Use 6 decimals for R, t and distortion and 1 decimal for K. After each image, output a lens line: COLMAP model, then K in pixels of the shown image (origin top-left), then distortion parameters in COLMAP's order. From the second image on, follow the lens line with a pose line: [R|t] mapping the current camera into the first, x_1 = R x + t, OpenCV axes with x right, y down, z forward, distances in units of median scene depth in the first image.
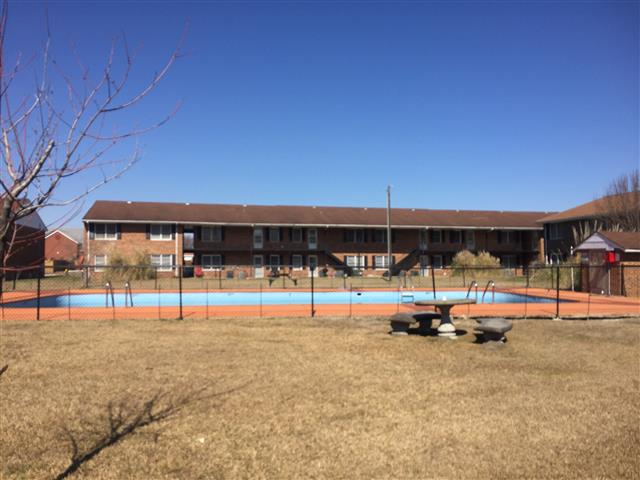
lens RADIAL K [[615.8, 0, 321.9], [0, 615.8, 239.1], [0, 0, 1]] dist [-0.019873, -0.006517]
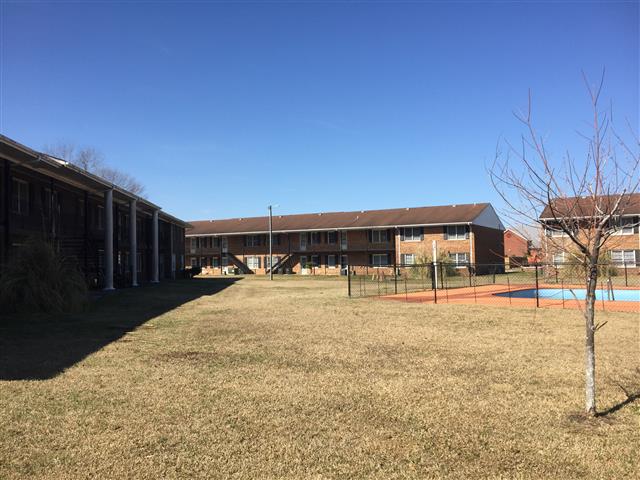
lens RADIAL K [[615.8, 0, 322.9], [0, 615.8, 240.3], [0, 0, 1]] dist [-0.019873, -0.006517]
pose [[0.615562, -0.034608, -0.787328, 0.459032], [0.041373, 0.999077, -0.011569, 0.005670], [0.787002, -0.025452, 0.616425, 0.148636]]
